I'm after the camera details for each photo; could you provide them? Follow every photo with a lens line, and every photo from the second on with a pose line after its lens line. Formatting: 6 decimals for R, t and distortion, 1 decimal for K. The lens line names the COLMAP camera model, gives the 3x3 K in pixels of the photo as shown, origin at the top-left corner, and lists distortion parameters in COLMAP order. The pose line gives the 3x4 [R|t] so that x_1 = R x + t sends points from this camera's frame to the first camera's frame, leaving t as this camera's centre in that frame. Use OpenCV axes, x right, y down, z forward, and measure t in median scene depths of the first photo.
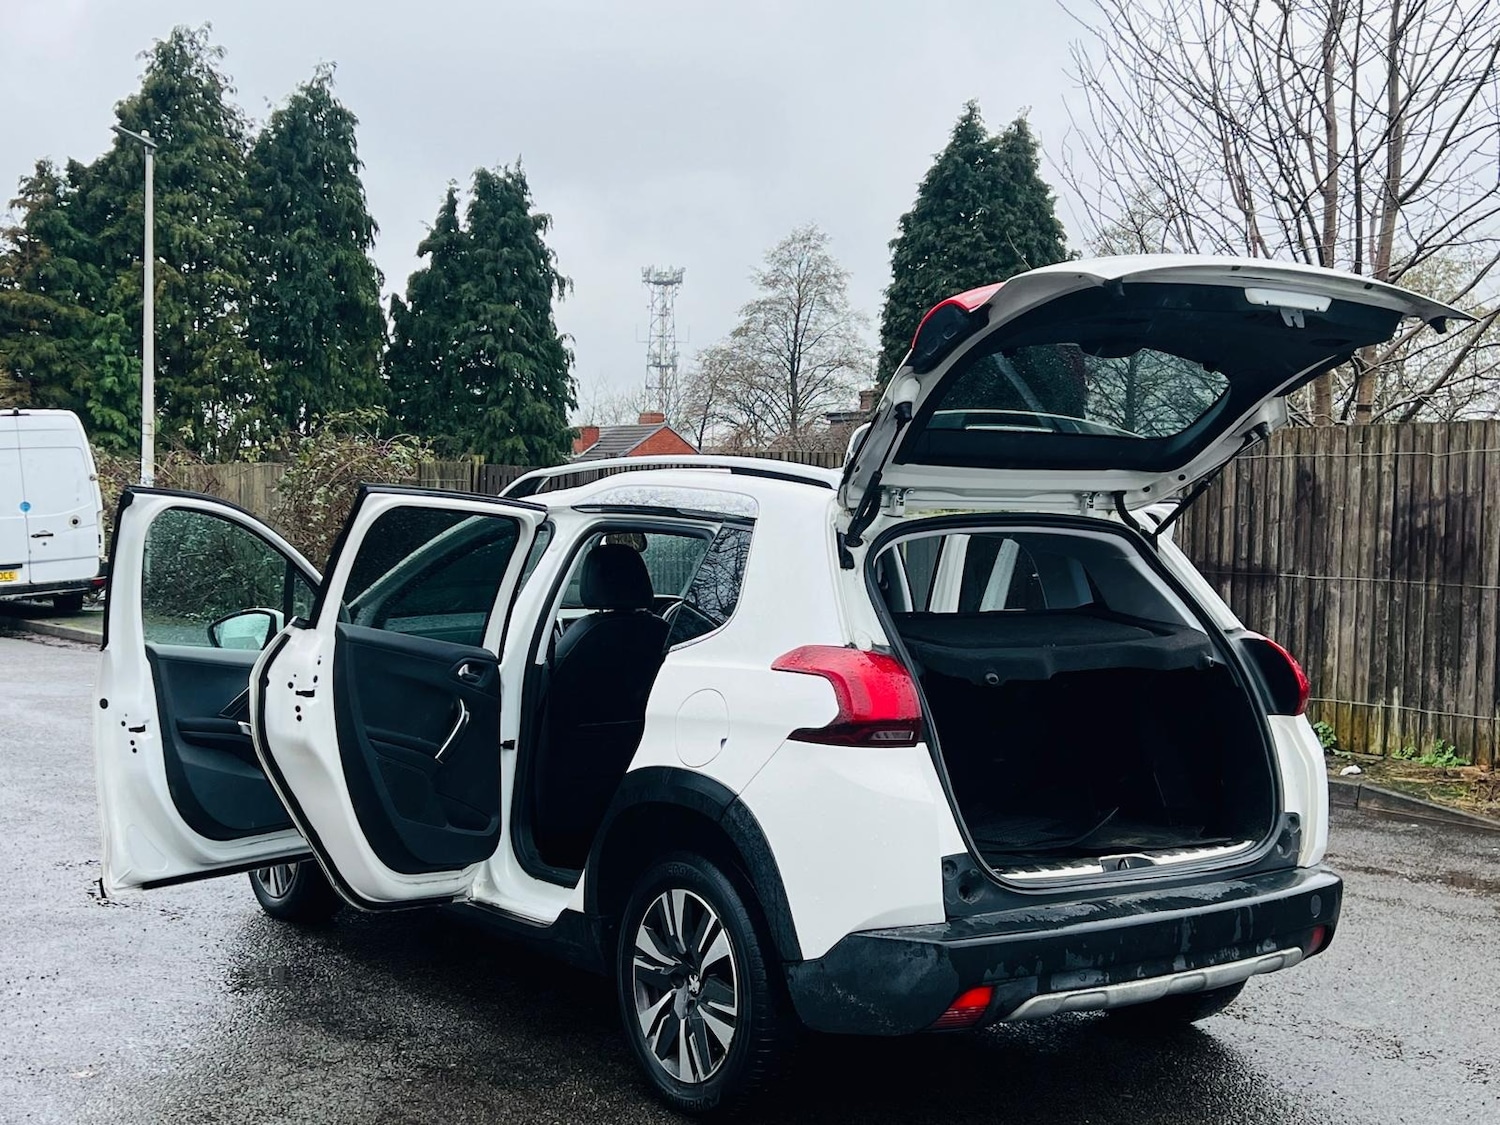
lens RADIAL K [[1865.6, 0, 750.0], [0, 1865.6, 562.5], [0, 0, 1]] dist [0.182164, -0.546168]
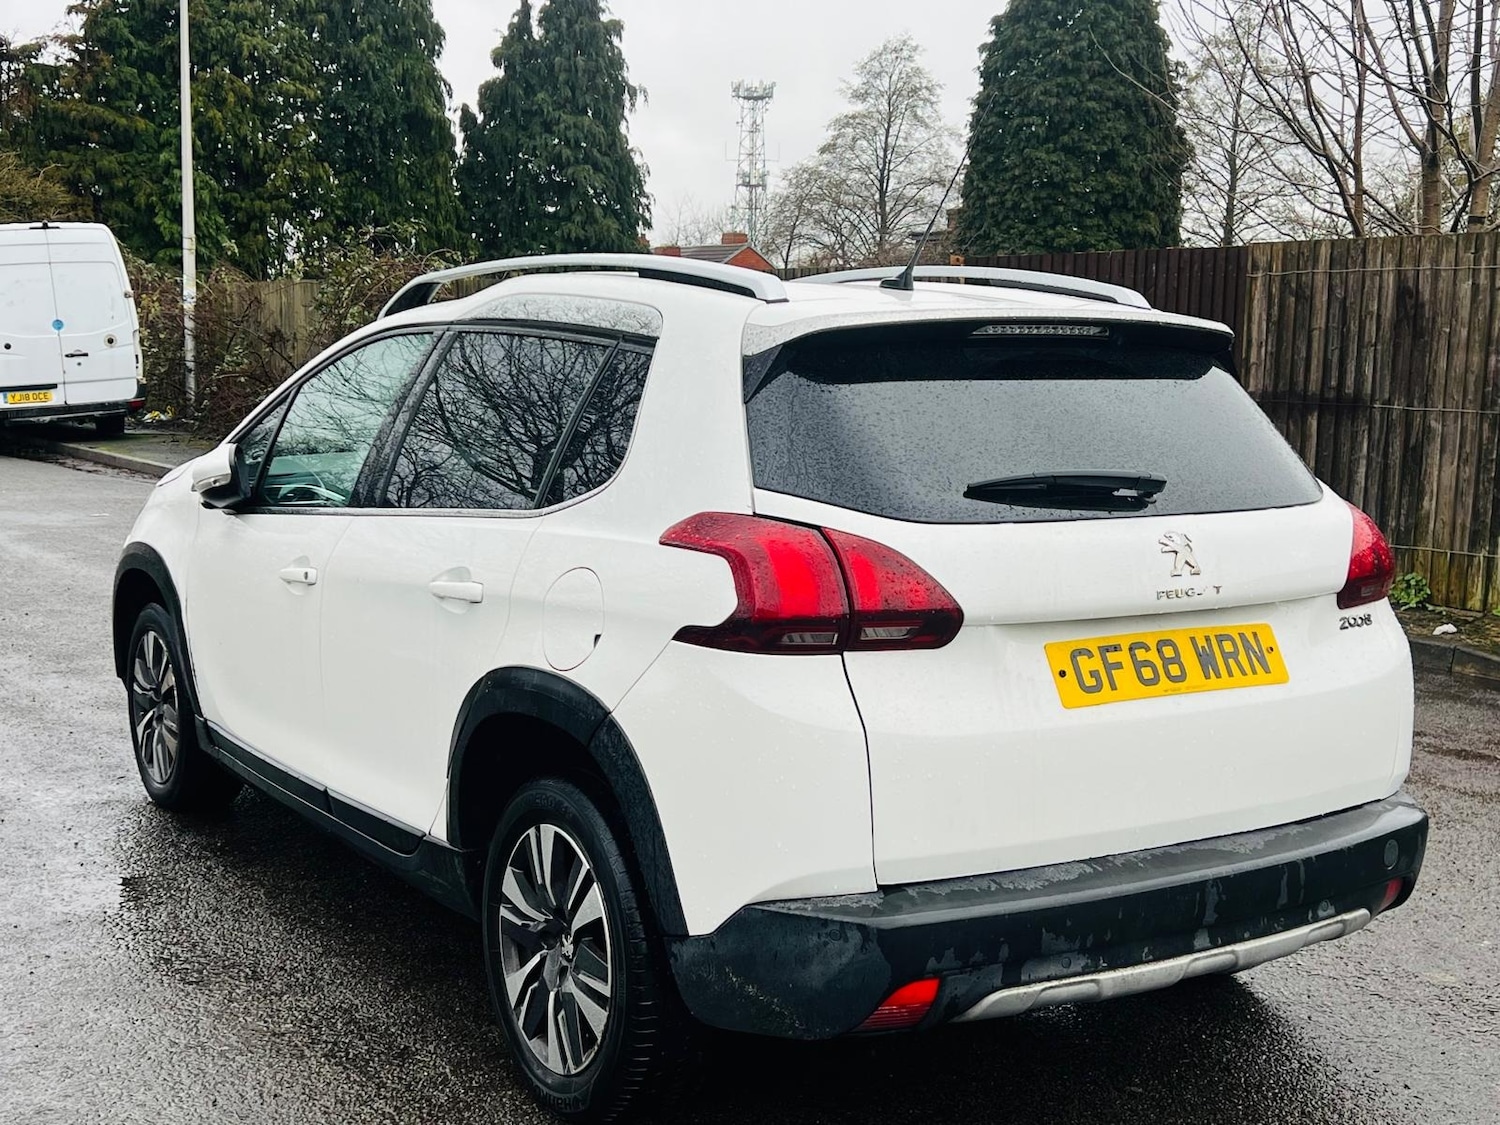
lens RADIAL K [[1852.9, 0, 771.8], [0, 1852.9, 570.0], [0, 0, 1]] dist [0.158427, -0.417840]
pose [[0.999227, 0.008899, -0.038286, 0.034263], [-0.005110, 0.995178, 0.097956, -0.001705], [0.038973, -0.097684, 0.994454, 0.109970]]
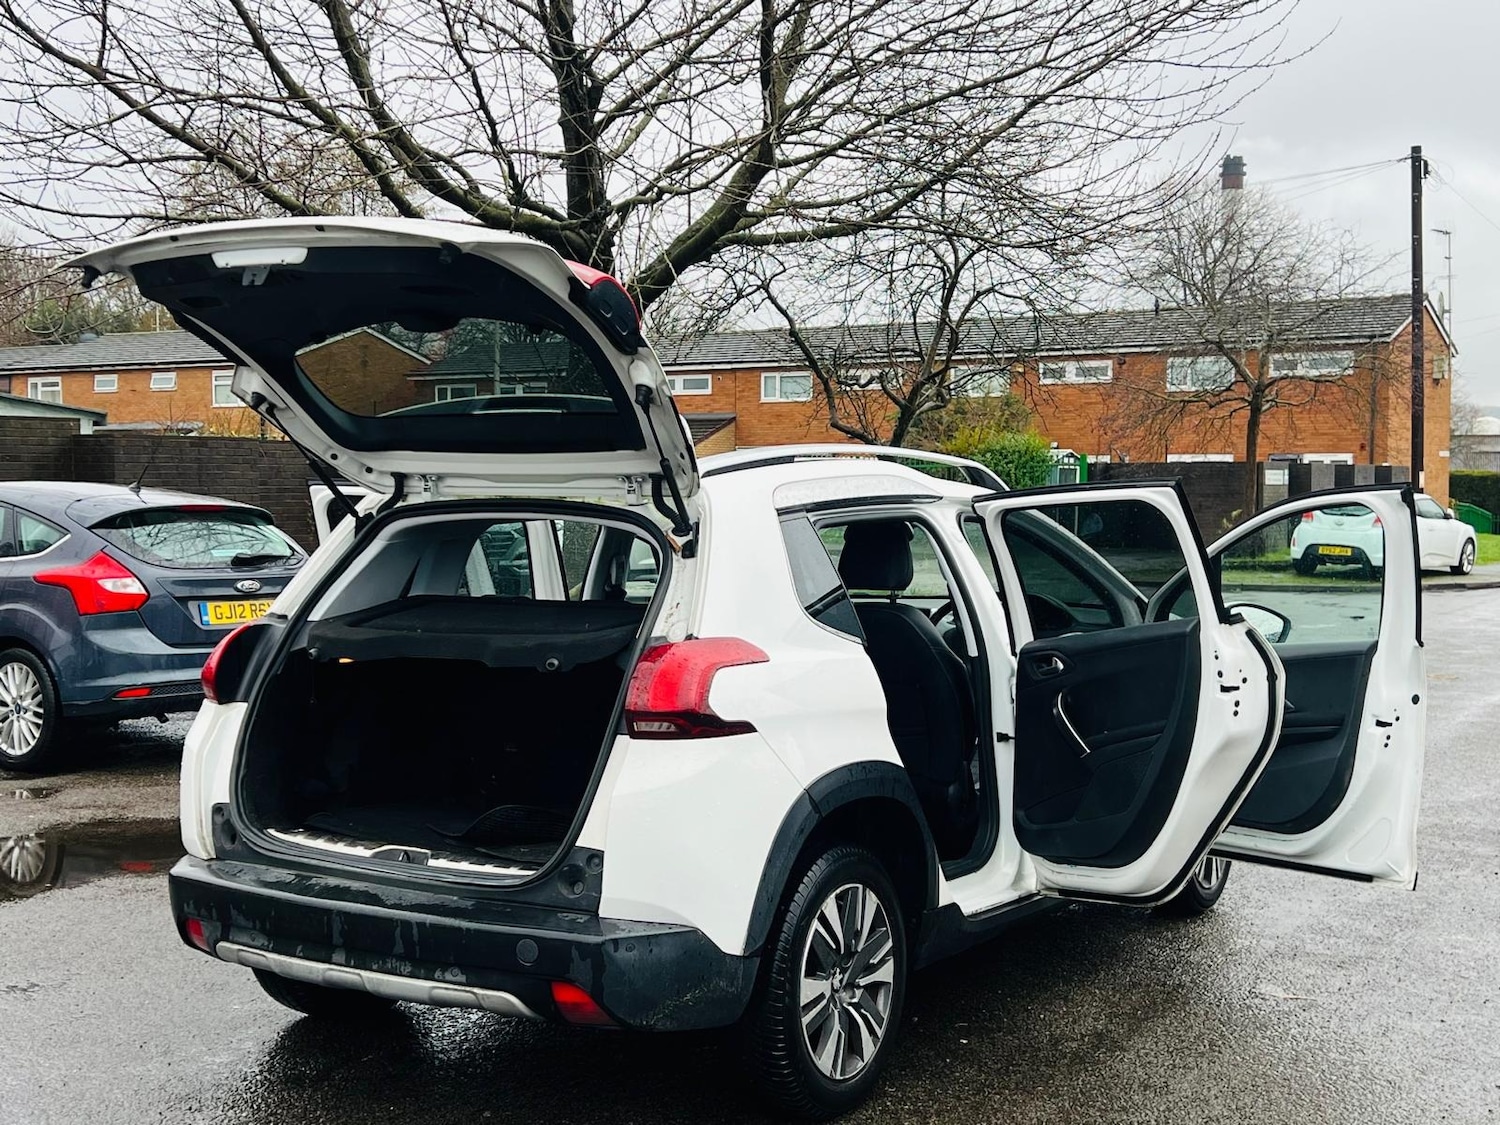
lens RADIAL K [[1865.6, 0, 750.0], [0, 1865.6, 562.5], [0, 0, 1]] dist [0.182164, -0.546168]
pose [[0.397040, 0.029926, -0.917313, 0.485714], [-0.027617, 0.999405, 0.020651, -0.007330], [0.917386, 0.017134, 0.397630, 0.323458]]
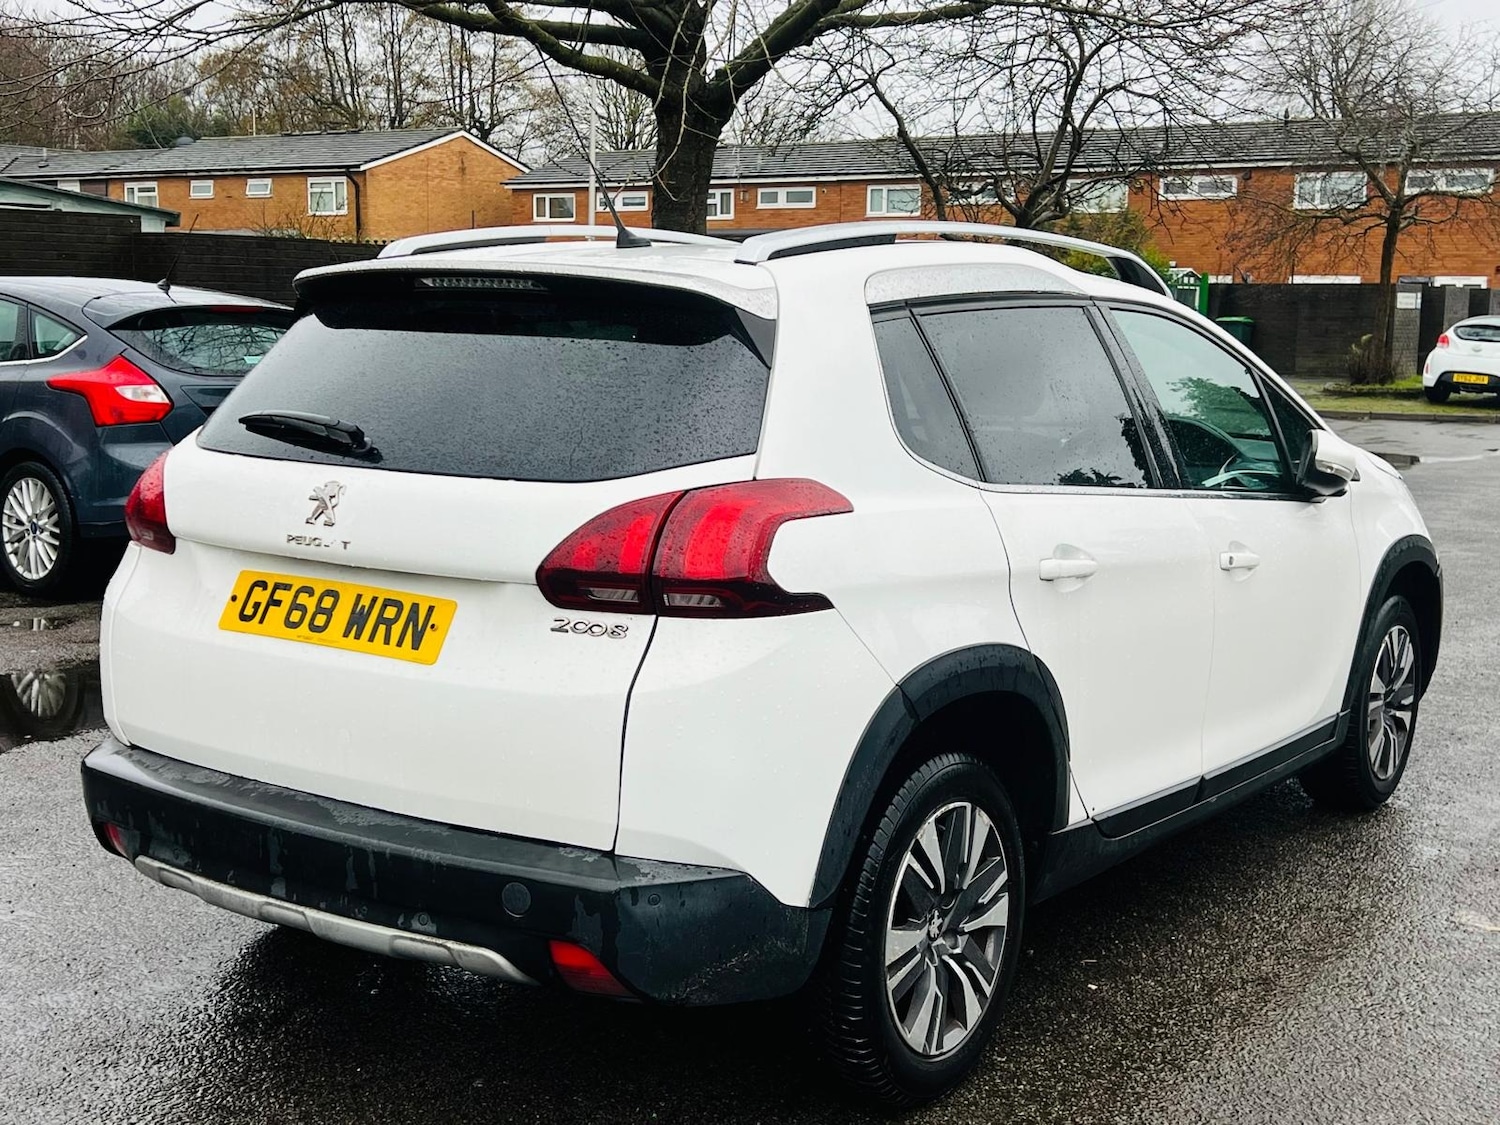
lens RADIAL K [[1865.6, 0, 750.0], [0, 1865.6, 562.5], [0, 0, 1]] dist [0.182164, -0.546168]
pose [[0.346058, 0.125008, -0.929848, 0.390136], [-0.042237, 0.992155, 0.117666, -0.004117], [0.937262, -0.001445, 0.348623, 0.368796]]
